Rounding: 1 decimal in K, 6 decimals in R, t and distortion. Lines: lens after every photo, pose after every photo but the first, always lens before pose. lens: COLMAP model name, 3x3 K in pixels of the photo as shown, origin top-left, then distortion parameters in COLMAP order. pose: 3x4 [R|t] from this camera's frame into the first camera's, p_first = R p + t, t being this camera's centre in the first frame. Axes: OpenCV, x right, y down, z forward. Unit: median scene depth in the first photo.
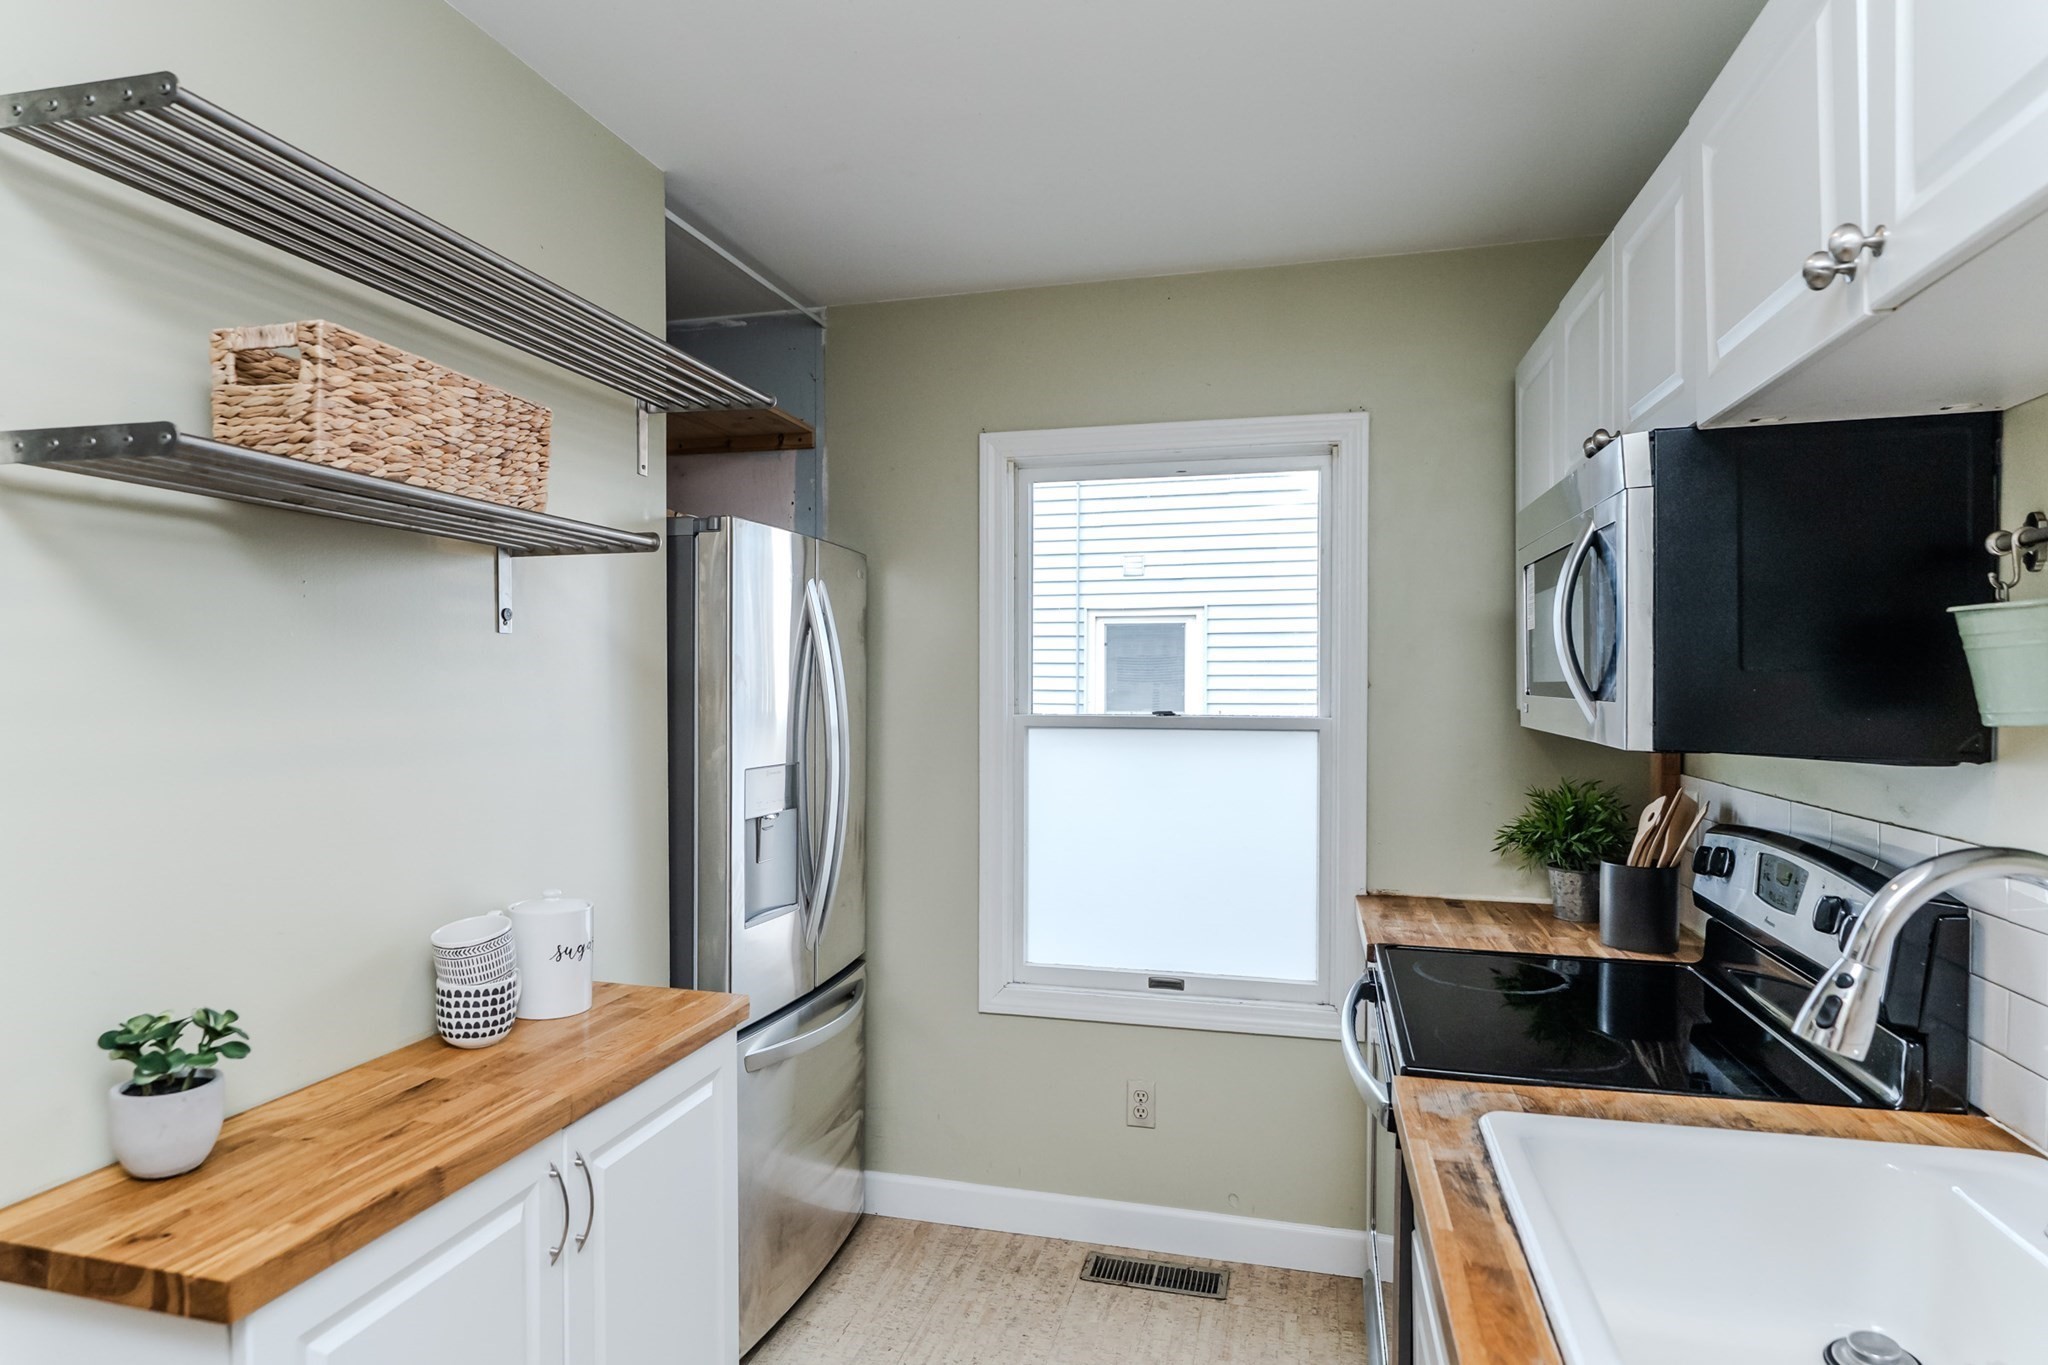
lens RADIAL K [[1173.1, 0, 993.0], [0, 1173.1, 698.6], [0, 0, 1]] dist [-0.006440, 0.001299]
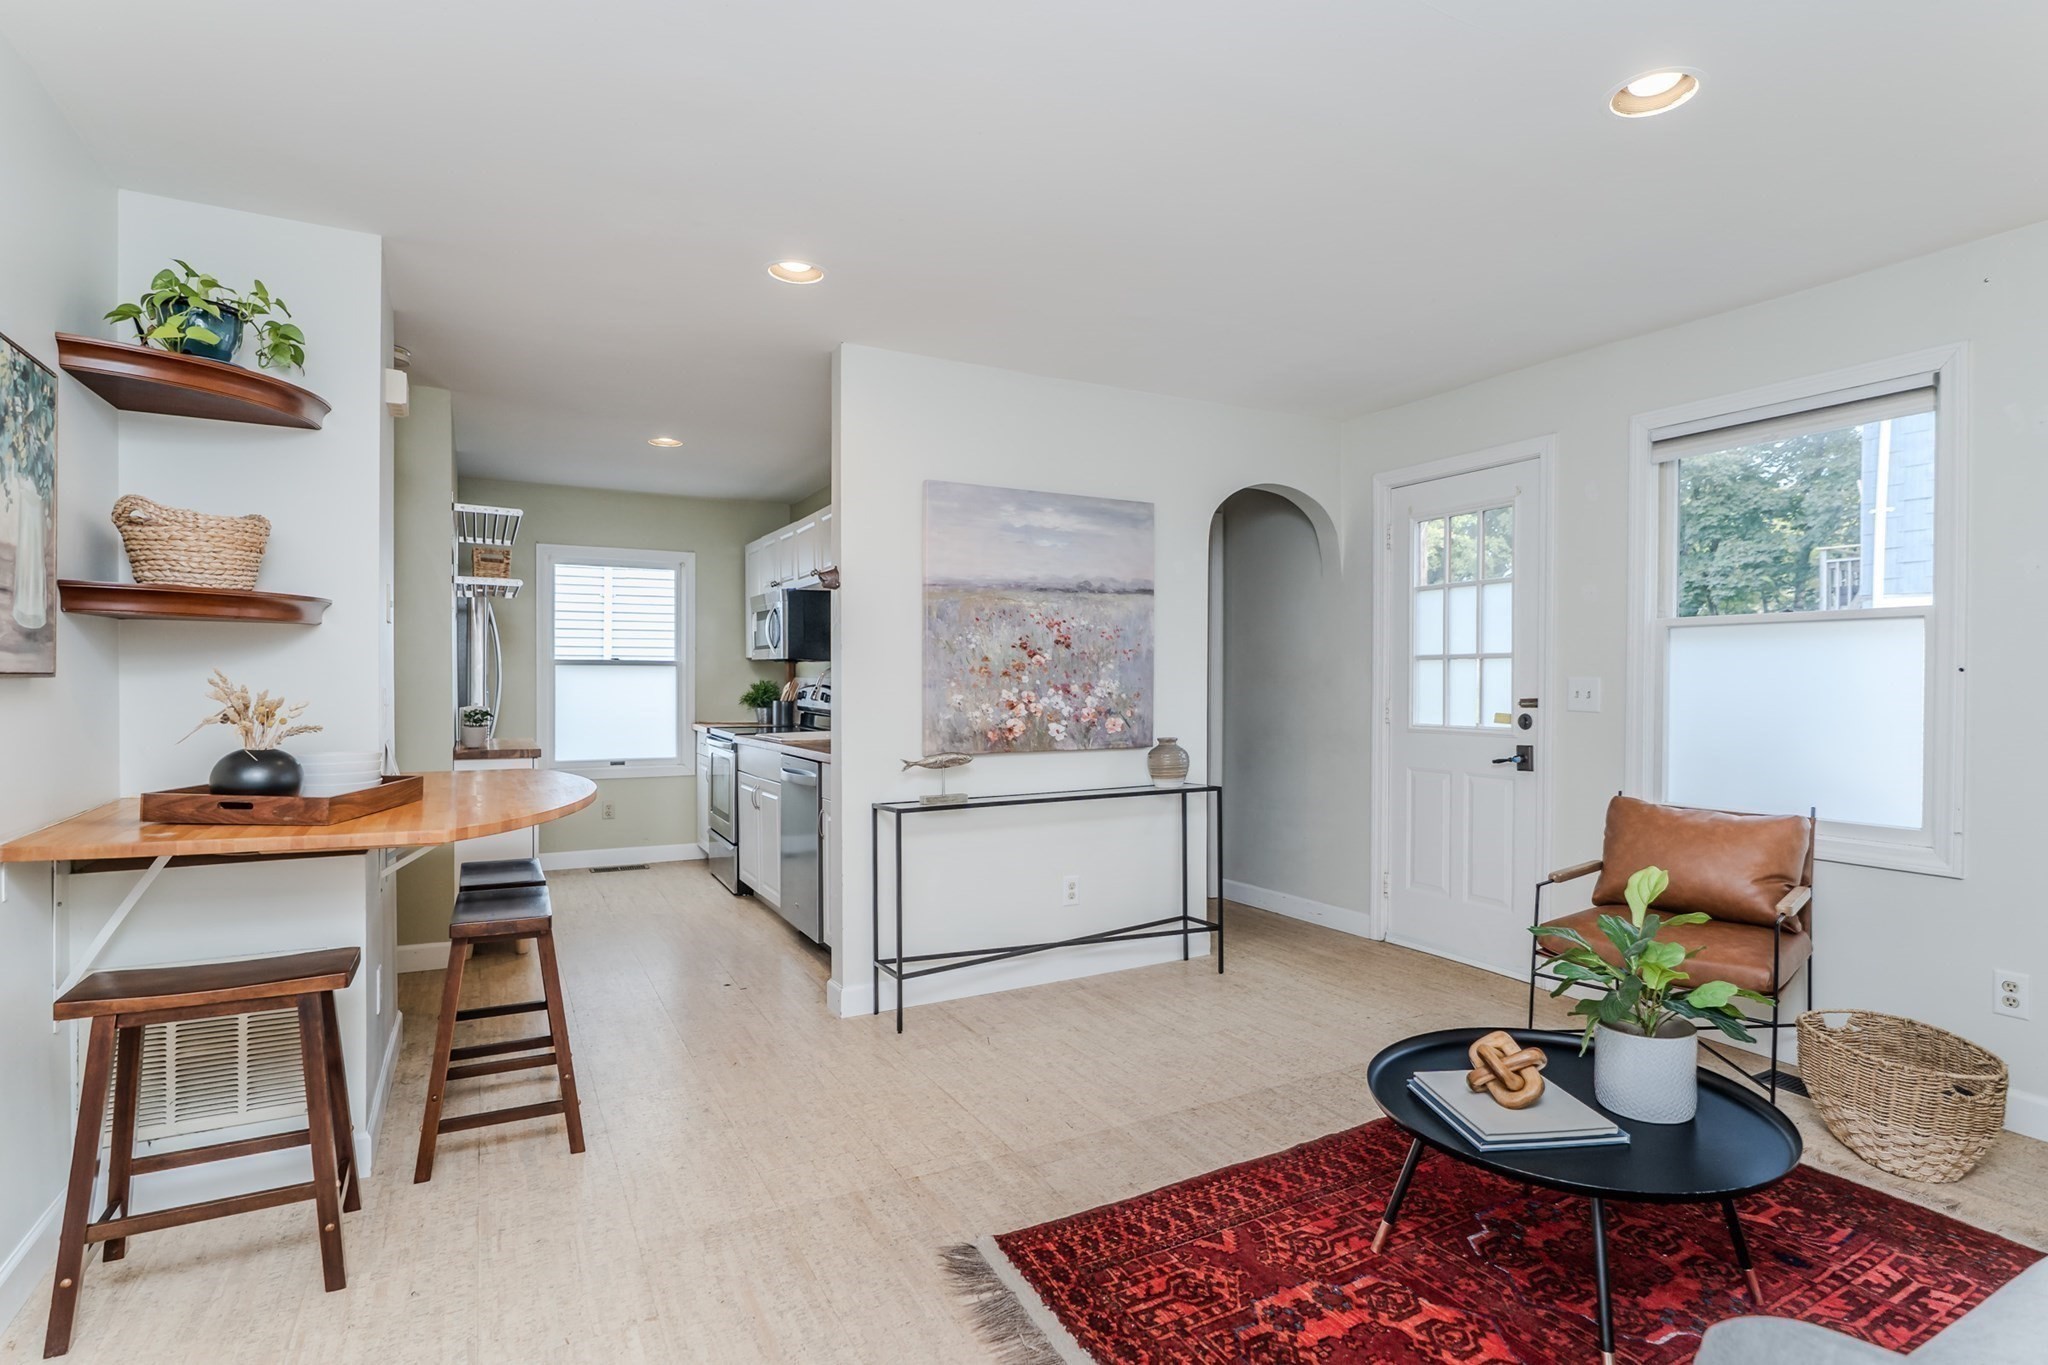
lens RADIAL K [[1030.1, 0, 1044.4], [0, 1030.1, 687.7], [0, 0, 1]] dist [0.004766, 0.003383]
pose [[0.721173, -0.006671, 0.692723, -1.056919], [0.009759, 0.999952, -0.000530, 0.122509], [-0.692686, 0.007143, 0.721204, -1.827470]]
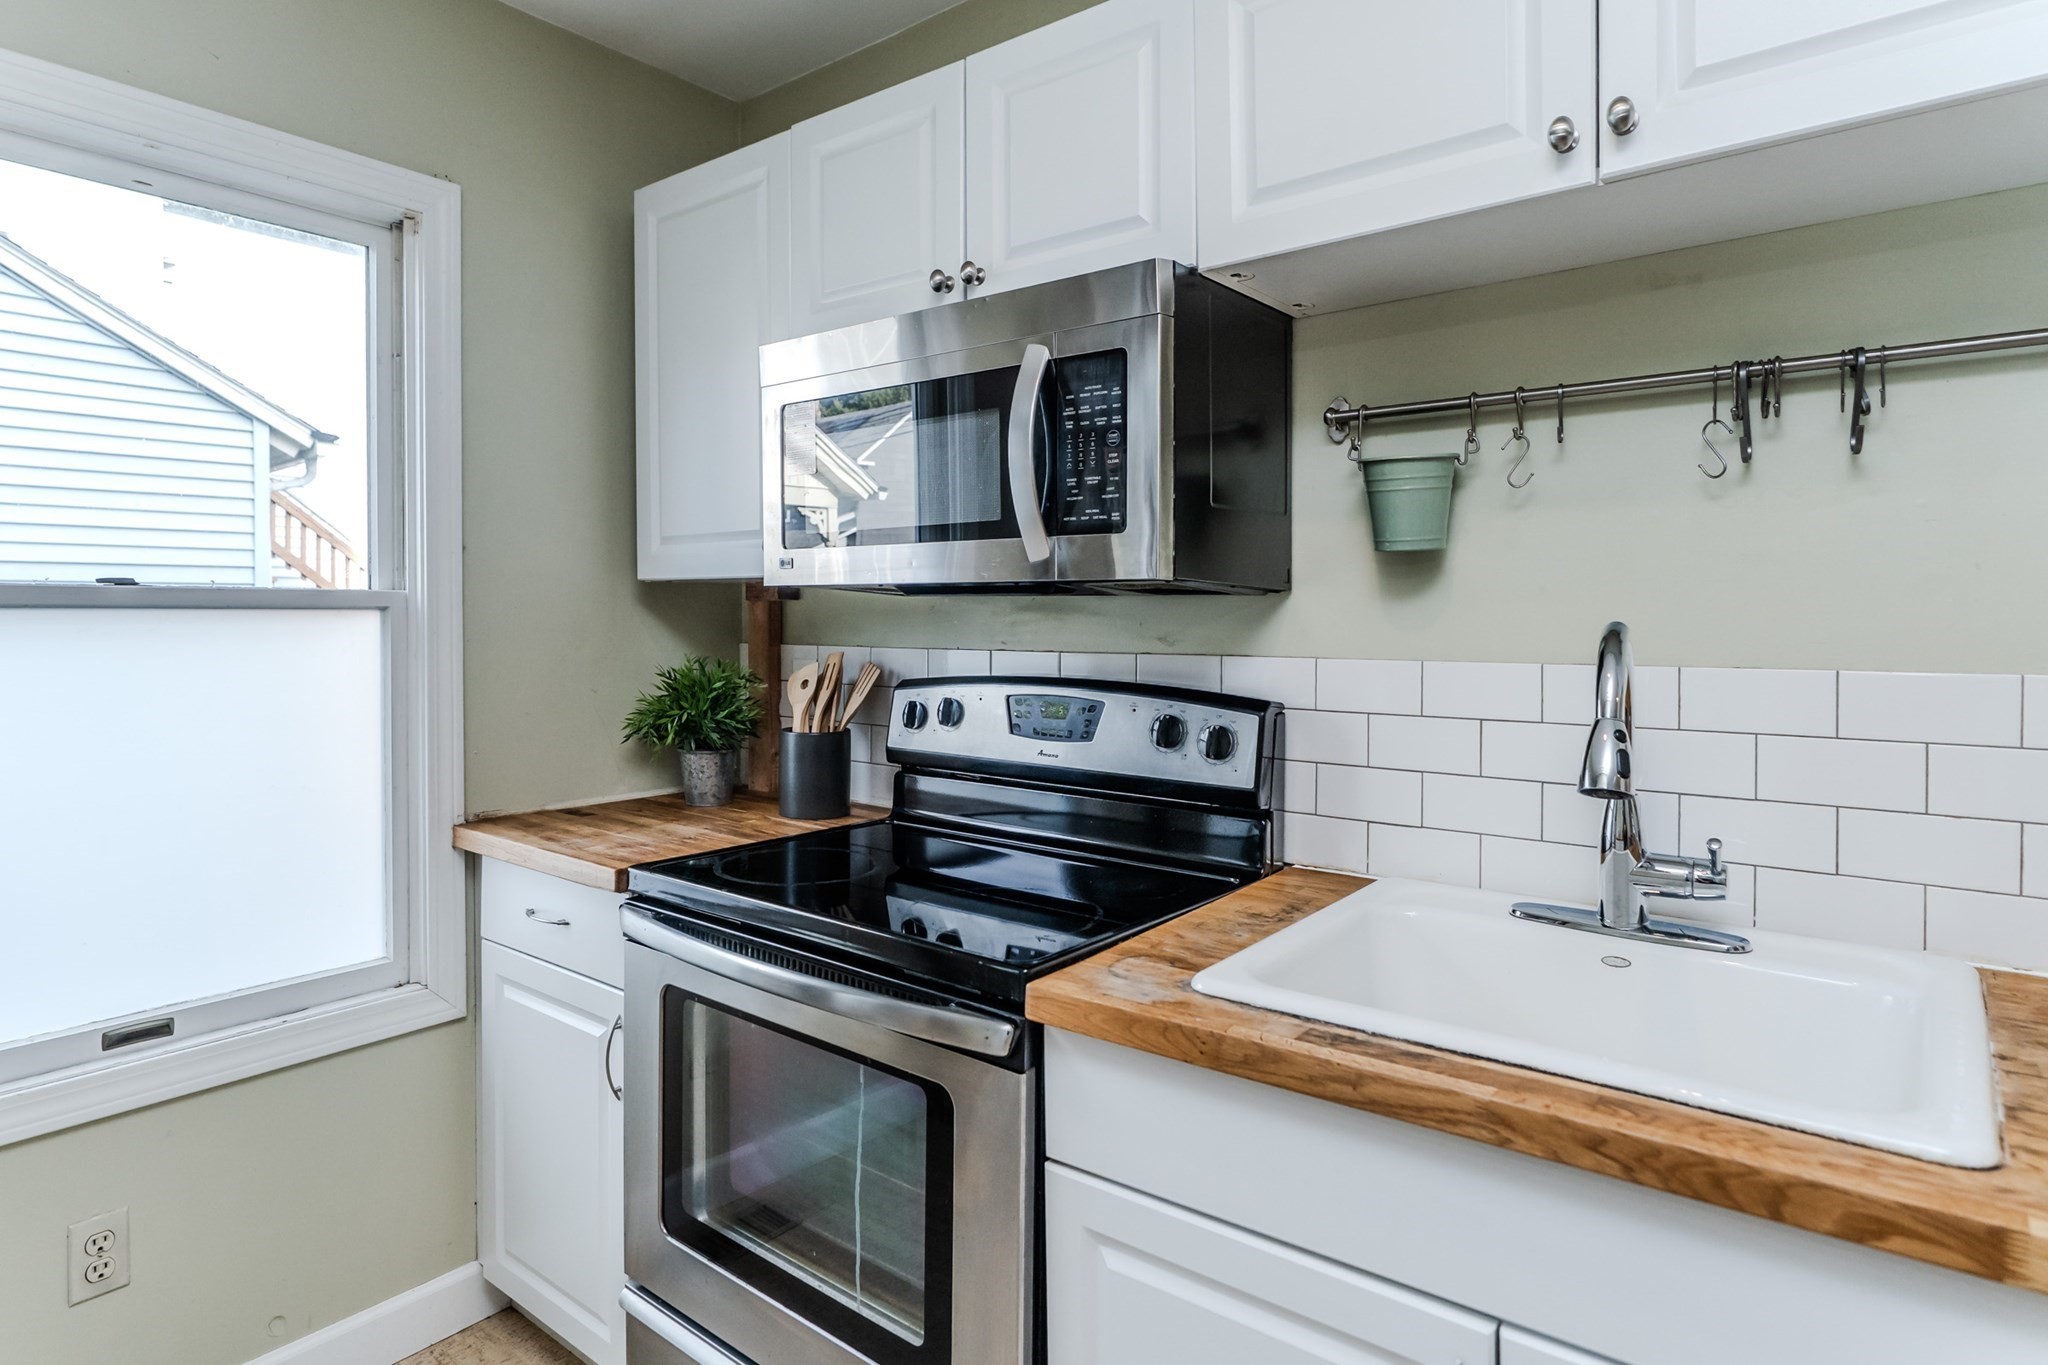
lens RADIAL K [[1099.4, 0, 966.8], [0, 1099.4, 635.4], [0, 0, 1]] dist [-0.001132, -0.000795]
pose [[0.405296, -0.017772, 0.914013, -0.266079], [0.014017, 0.999814, 0.013225, 0.054795], [-0.914078, 0.007452, 0.405470, 0.545821]]
